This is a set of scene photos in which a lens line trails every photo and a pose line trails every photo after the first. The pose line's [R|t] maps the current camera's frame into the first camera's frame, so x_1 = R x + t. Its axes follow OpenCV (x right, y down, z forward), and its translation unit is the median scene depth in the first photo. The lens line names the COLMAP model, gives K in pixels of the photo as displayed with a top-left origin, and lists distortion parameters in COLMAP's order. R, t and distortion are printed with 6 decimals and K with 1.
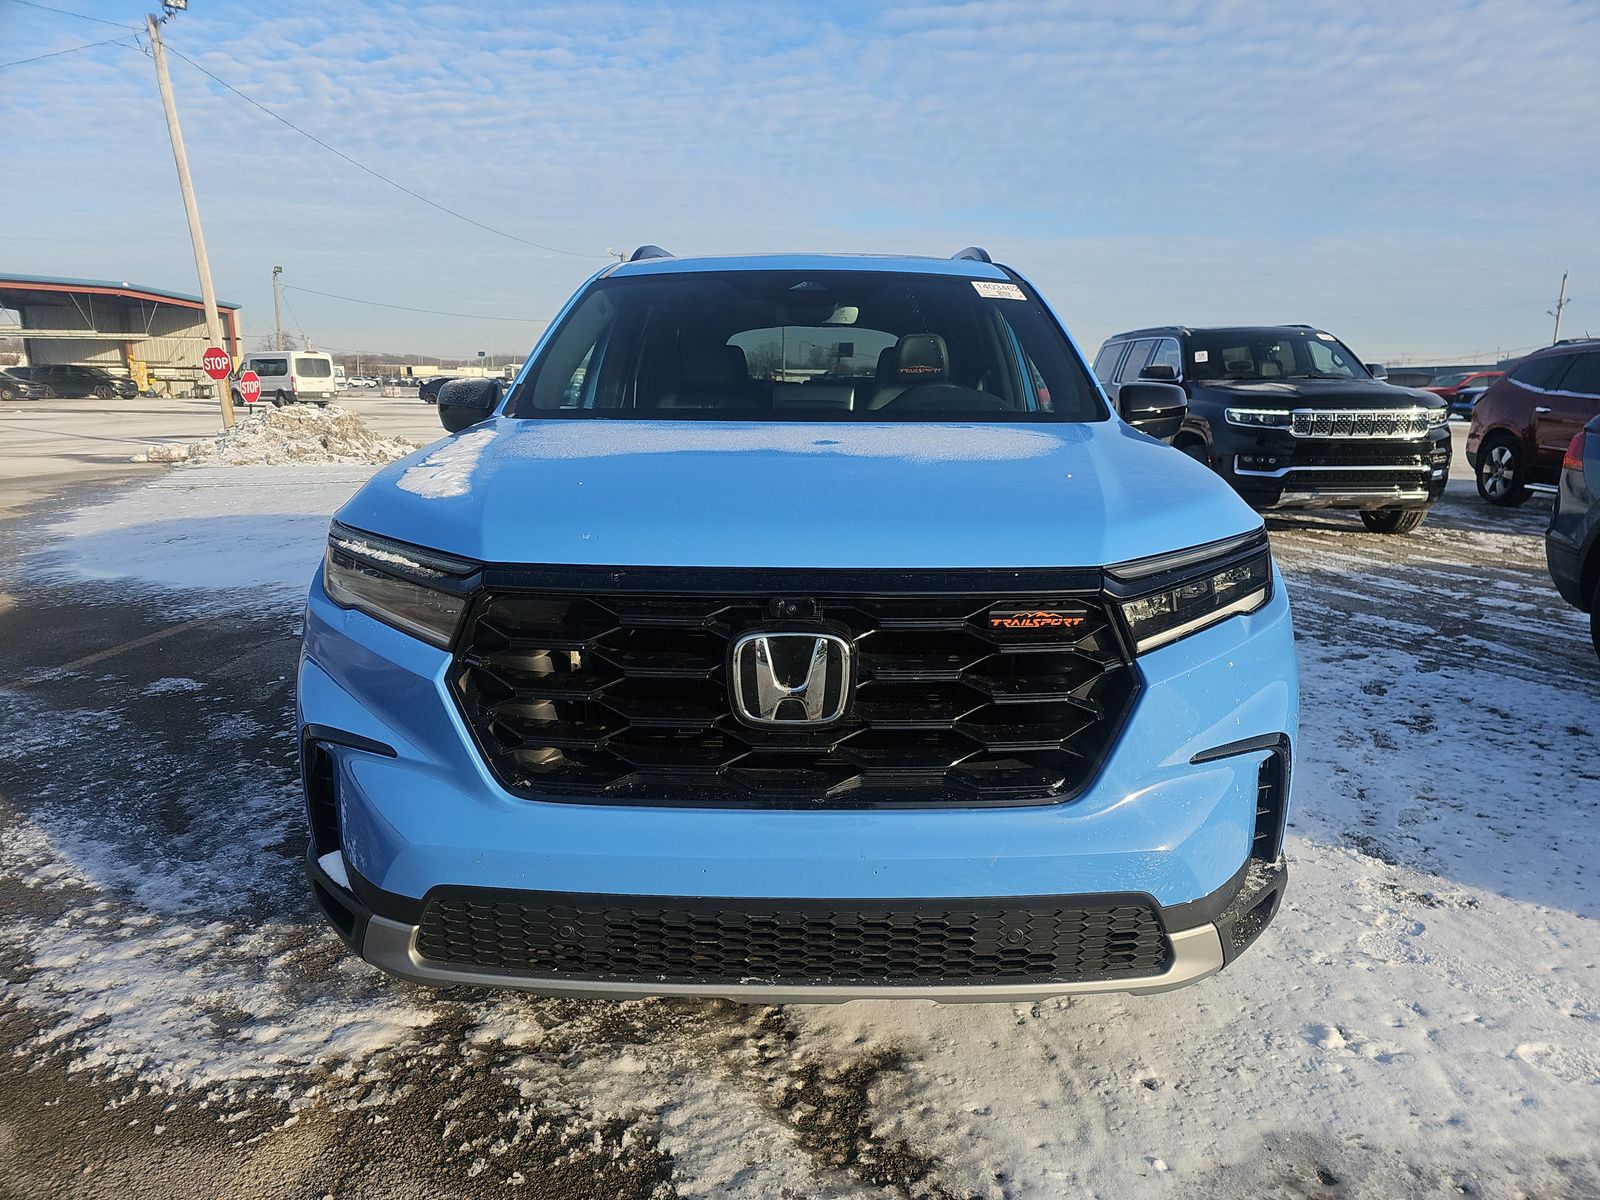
lens RADIAL K [[1061.9, 0, 803.3], [0, 1061.9, 600.7], [0, 0, 1]] dist [0.034614, -0.021022]
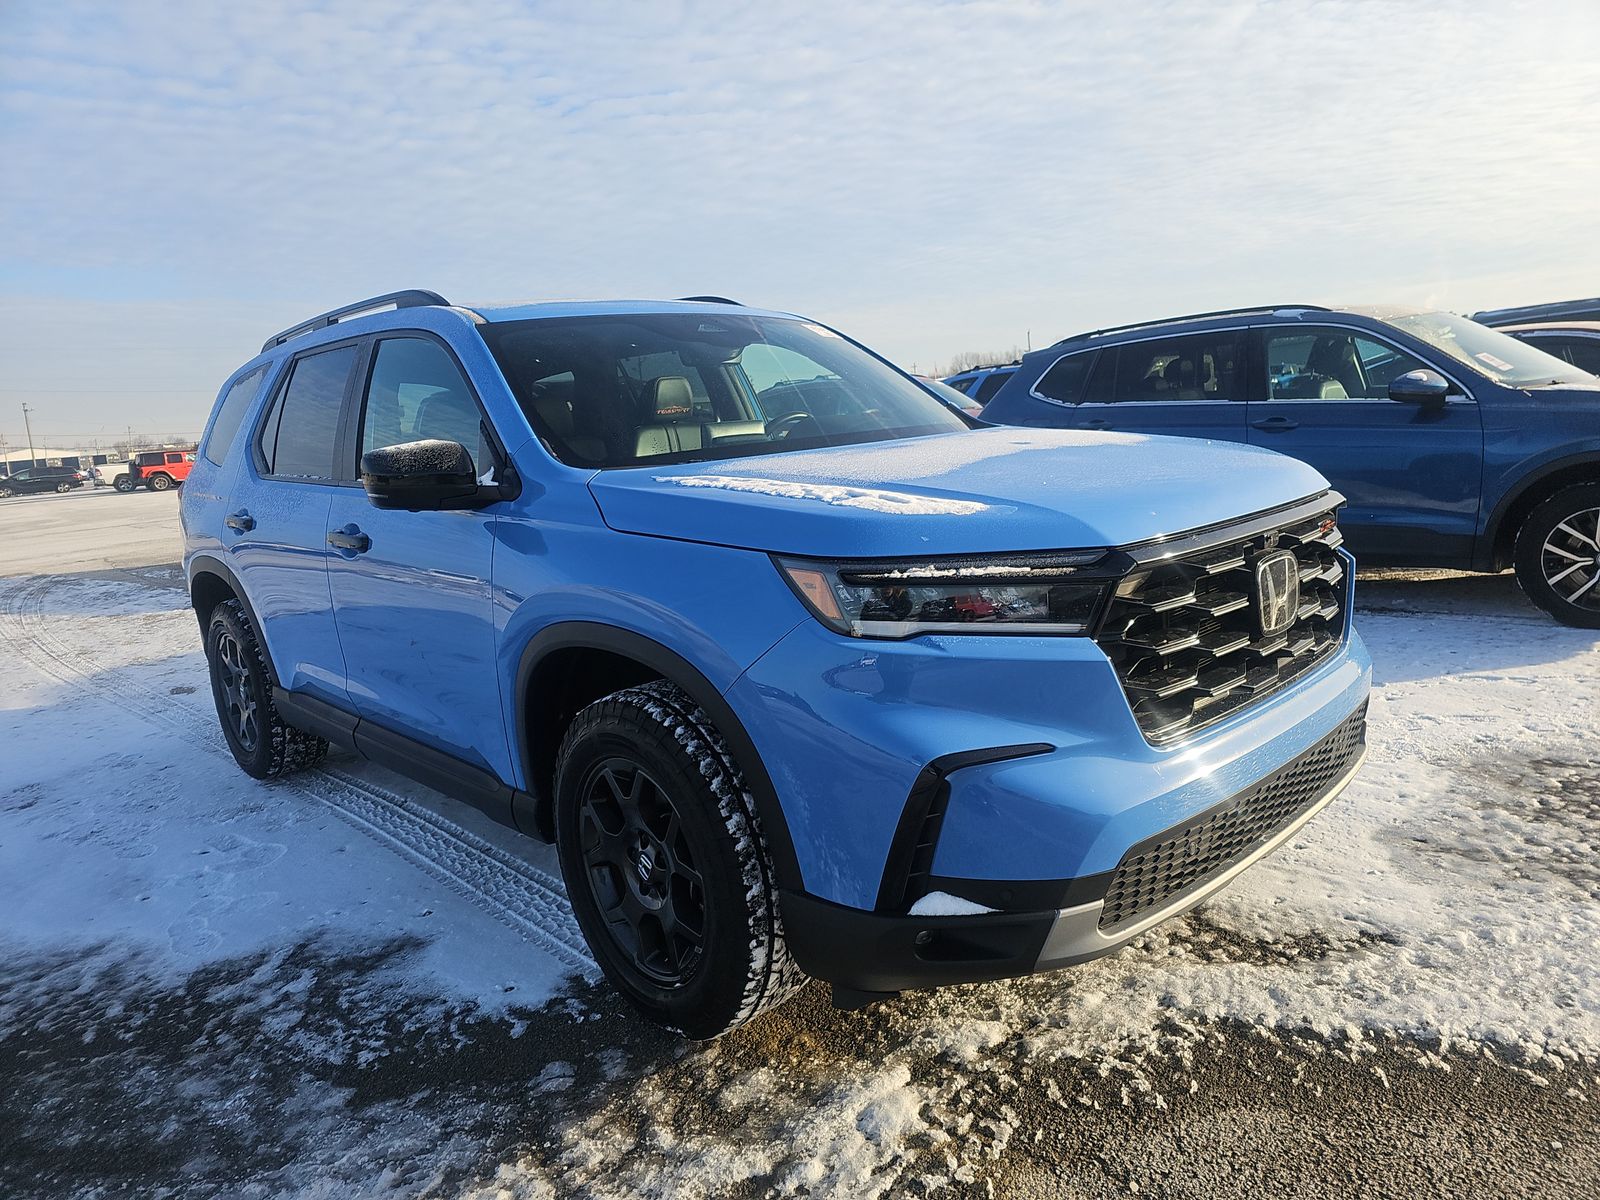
lens RADIAL K [[1061.9, 0, 834.0], [0, 1061.9, 576.0], [0, 0, 1]] dist [0.034614, -0.021022]
pose [[0.704323, -0.174676, 0.688053, -1.090175], [0.227536, 0.973665, 0.014267, -0.076173], [-0.672425, 0.146508, 0.725520, 0.321702]]
